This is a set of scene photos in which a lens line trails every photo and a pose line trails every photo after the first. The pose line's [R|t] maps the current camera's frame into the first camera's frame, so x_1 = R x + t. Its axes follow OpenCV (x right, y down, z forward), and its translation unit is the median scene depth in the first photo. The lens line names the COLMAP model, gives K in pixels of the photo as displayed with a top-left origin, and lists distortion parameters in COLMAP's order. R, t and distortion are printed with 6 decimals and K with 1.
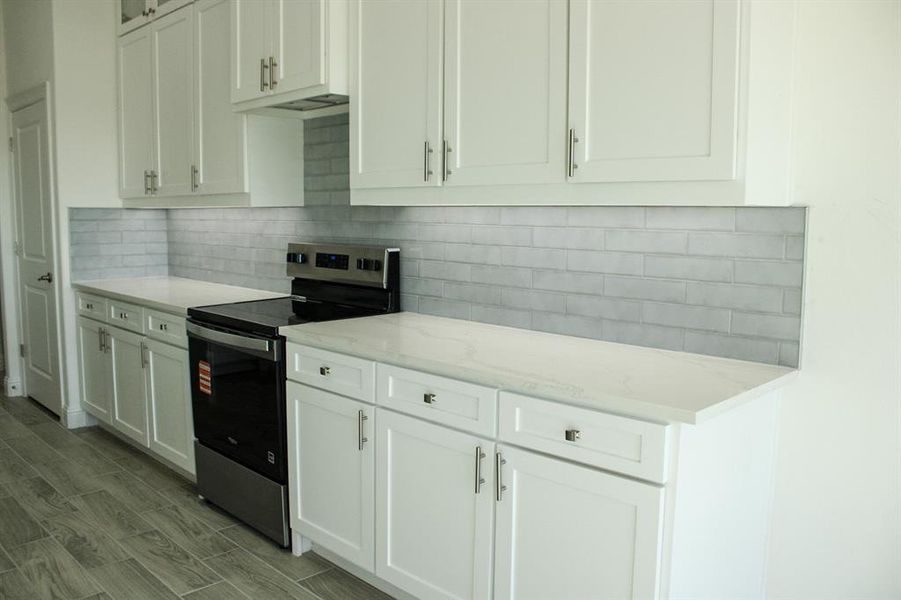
lens RADIAL K [[746.2, 0, 450.5], [0, 746.2, 300.0], [0, 0, 1]] dist [-0.170168, 0.157762]
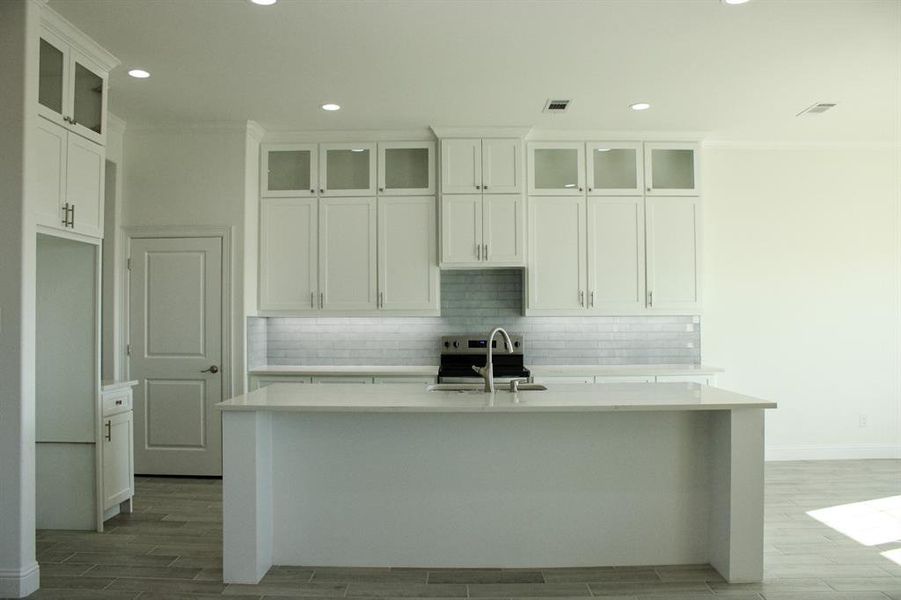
lens RADIAL K [[746.2, 0, 450.5], [0, 746.2, 300.0], [0, 0, 1]] dist [-0.170168, 0.157762]
pose [[0.722894, 0.012026, 0.690854, -1.591840], [0.088469, 0.990008, -0.109806, 0.042871], [-0.685271, 0.140497, 0.714607, -0.384525]]
